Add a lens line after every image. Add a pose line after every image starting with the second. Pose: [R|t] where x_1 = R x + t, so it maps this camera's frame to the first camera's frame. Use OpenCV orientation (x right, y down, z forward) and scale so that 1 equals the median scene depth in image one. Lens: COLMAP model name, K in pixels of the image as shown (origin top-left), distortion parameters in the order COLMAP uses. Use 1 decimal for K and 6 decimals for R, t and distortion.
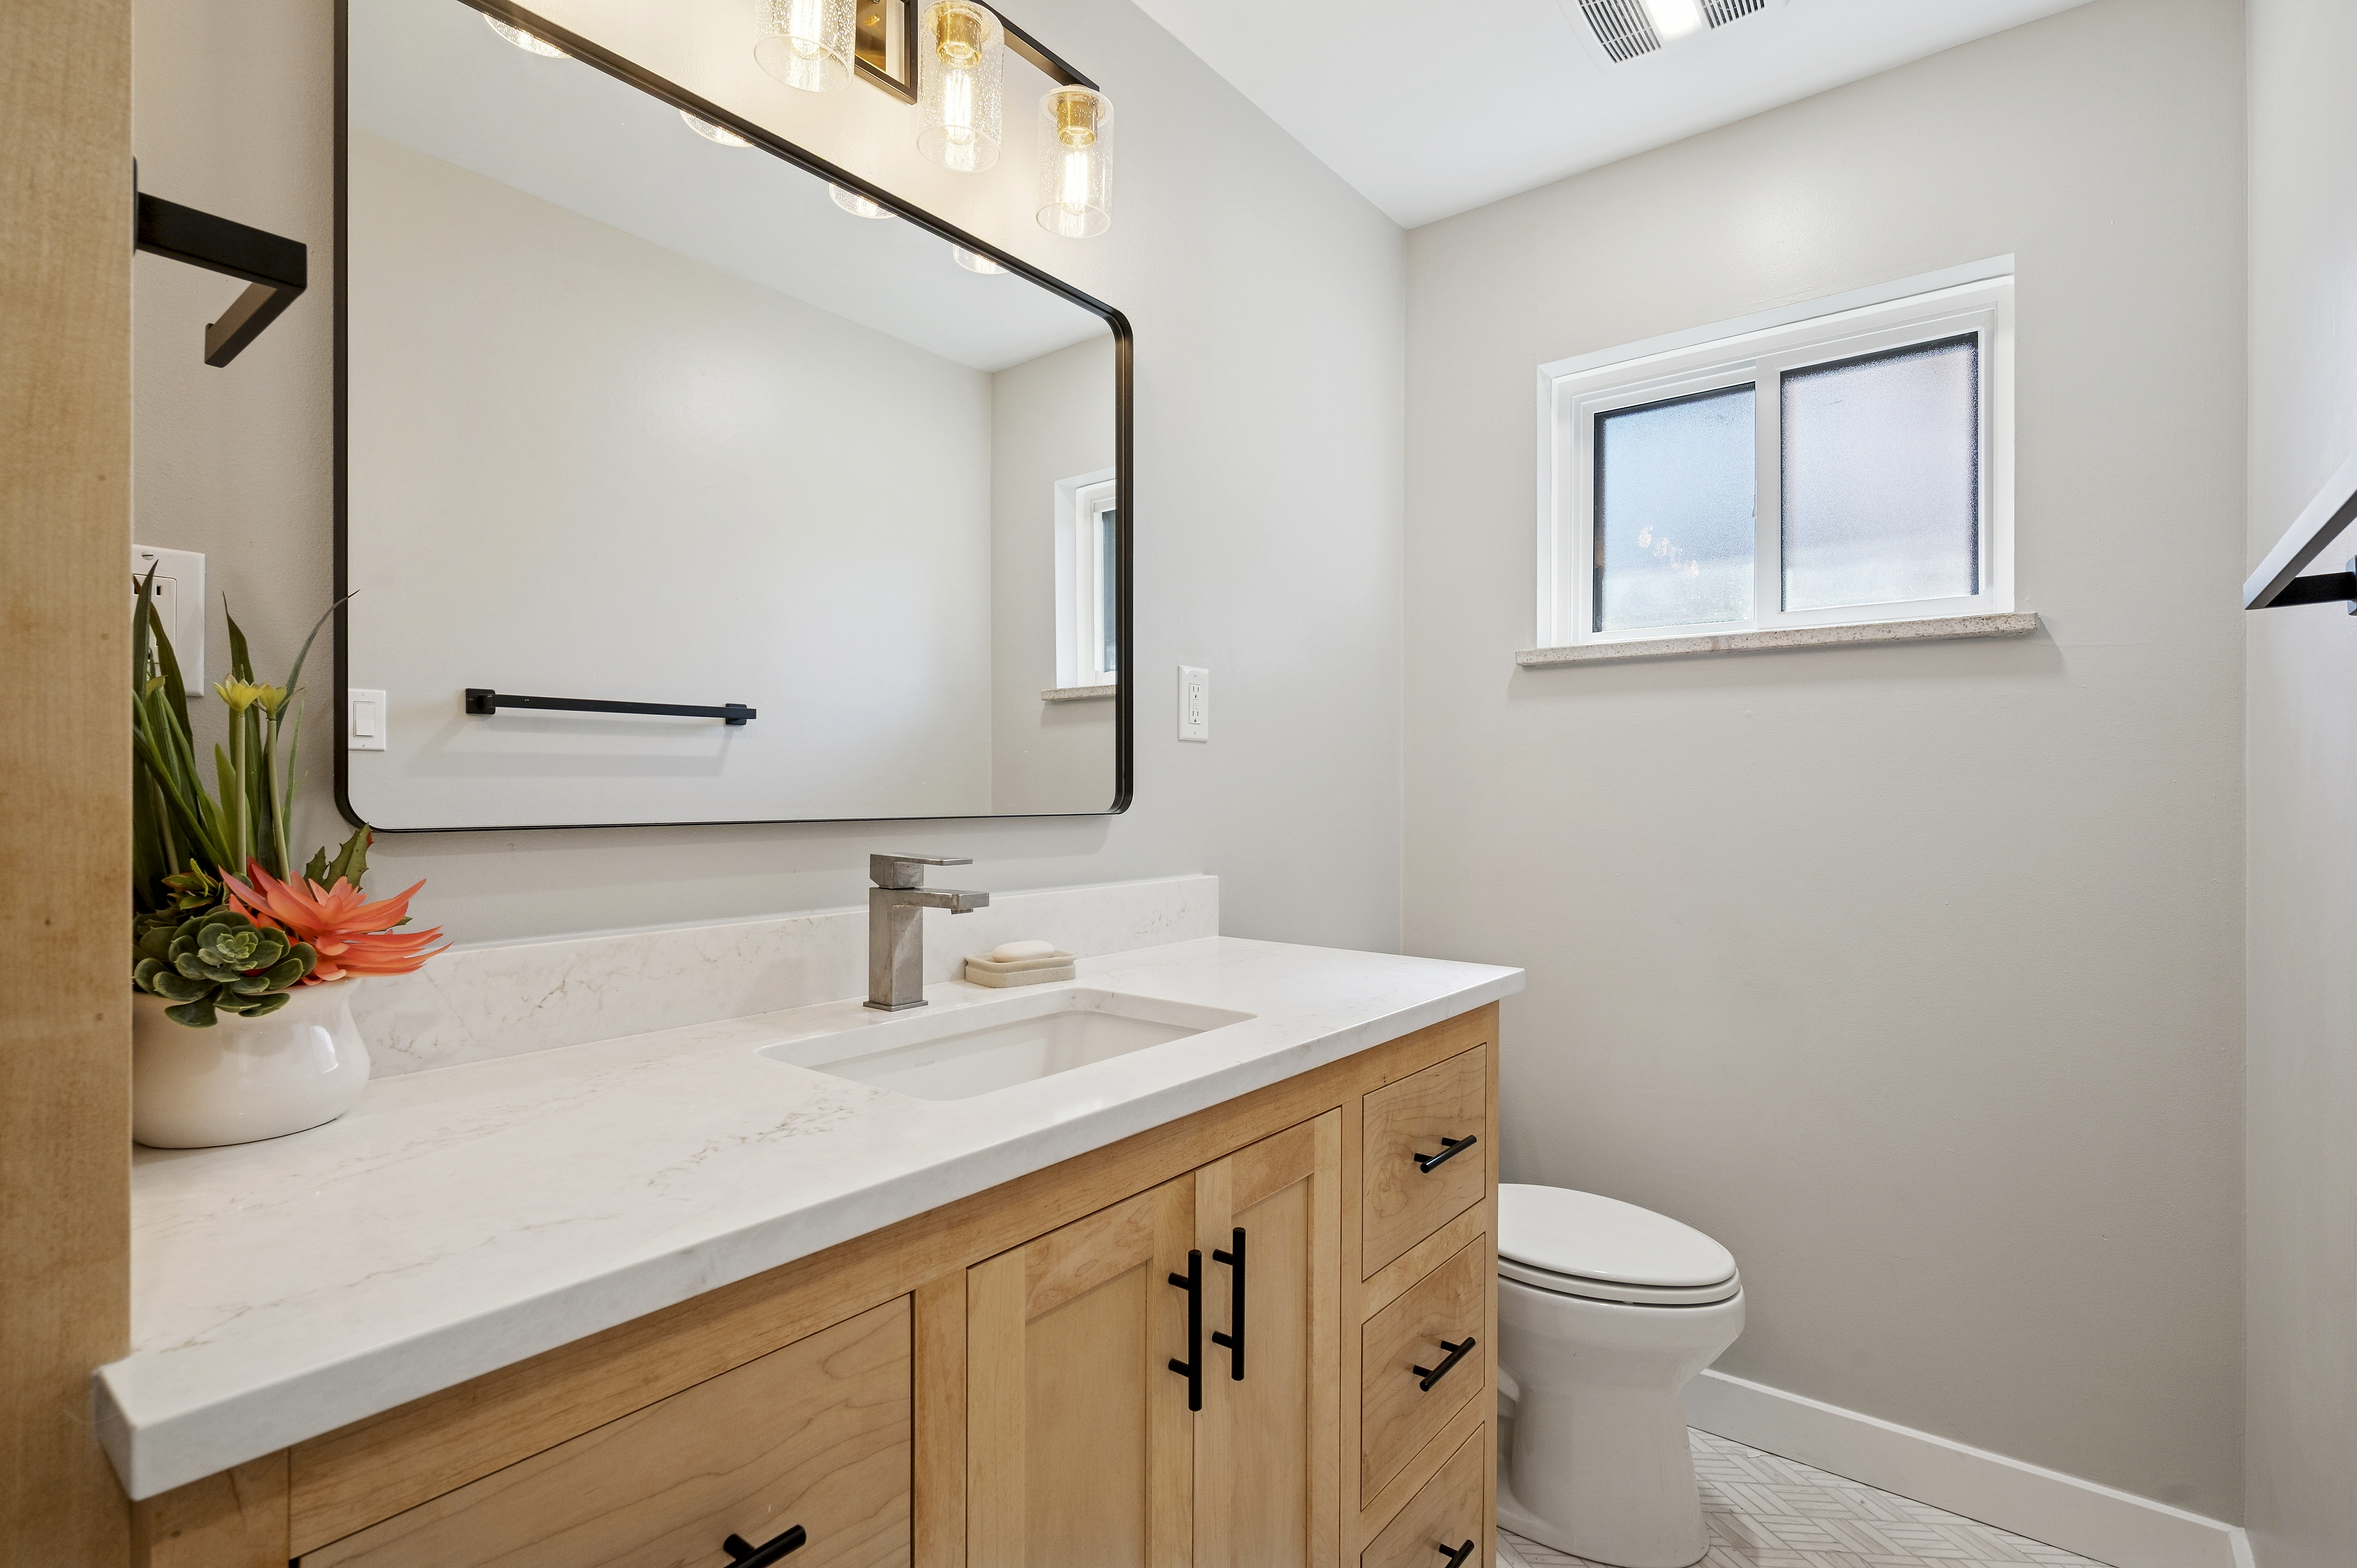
lens RADIAL K [[1104.7, 0, 1184.3], [0, 1104.7, 774.7], [0, 0, 1]] dist [-0.000256, -0.000104]
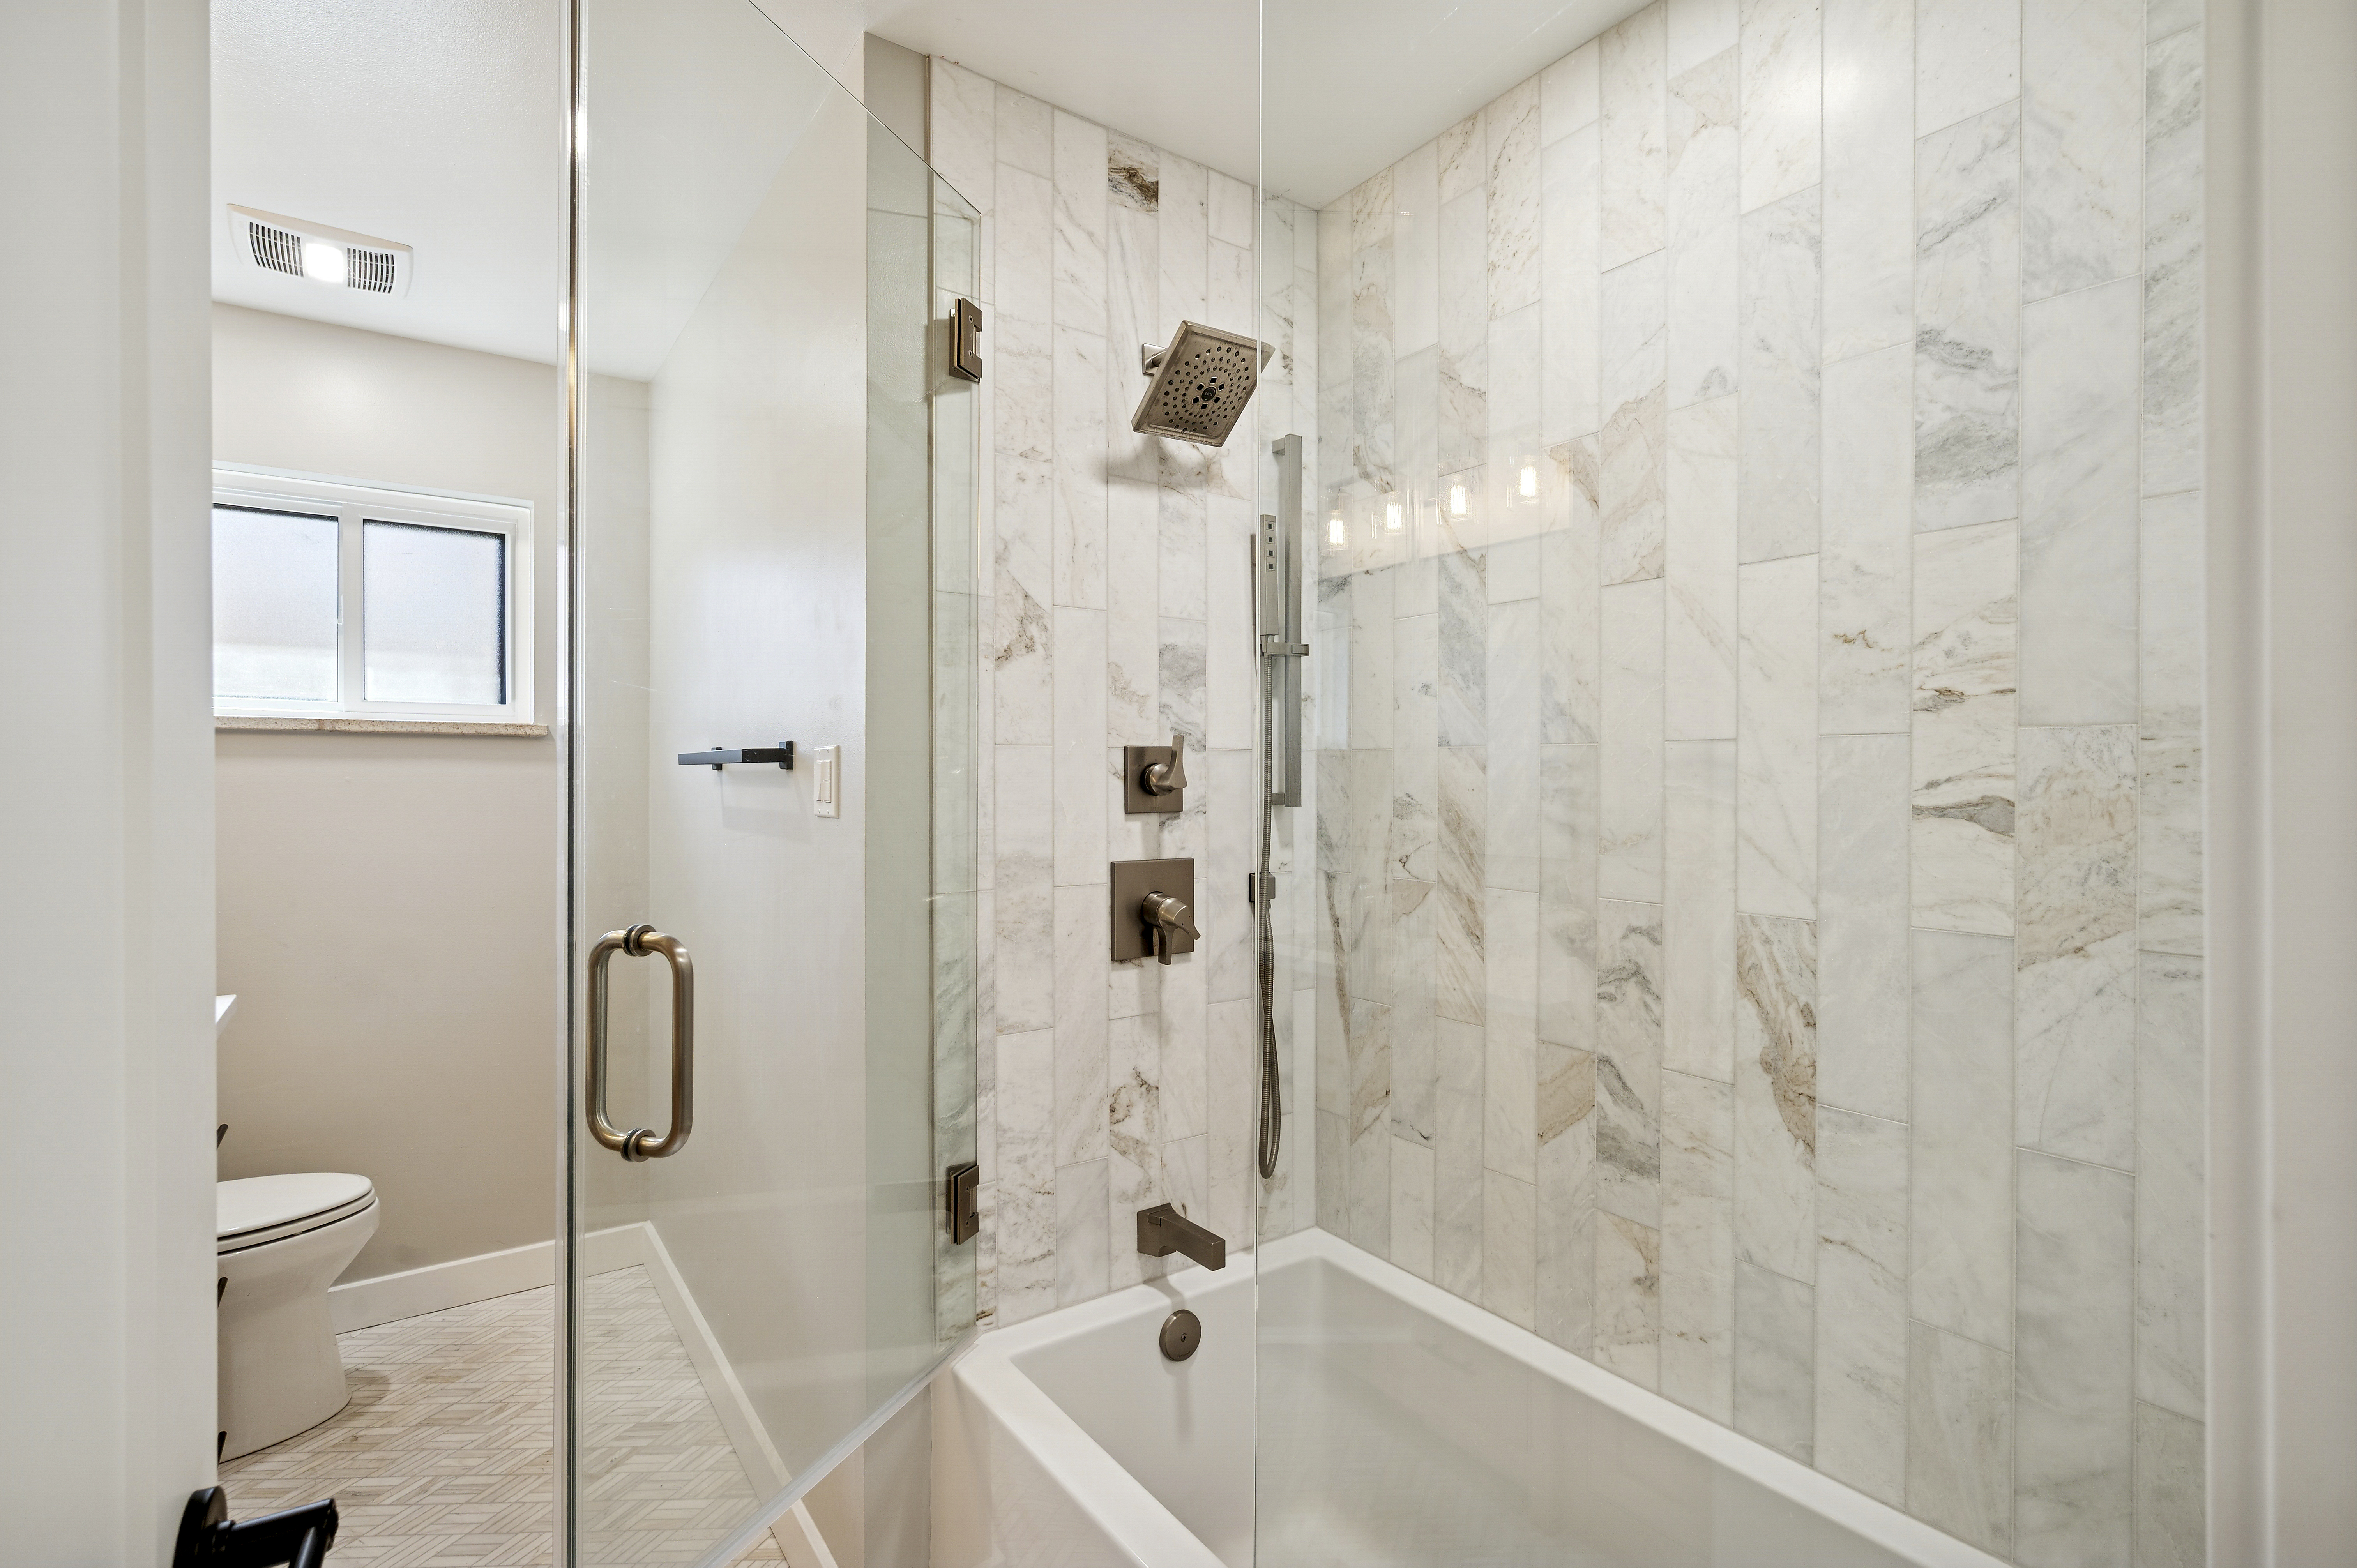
lens RADIAL K [[1104.7, 0, 1181.1], [0, 1104.7, 787.9], [0, 0, 1]] dist [-0.000256, -0.000104]
pose [[0.270565, 0.005376, 0.962687, -0.520149], [-0.004281, 0.999981, -0.004382, -0.047473], [-0.962692, -0.002935, 0.270583, -0.330208]]
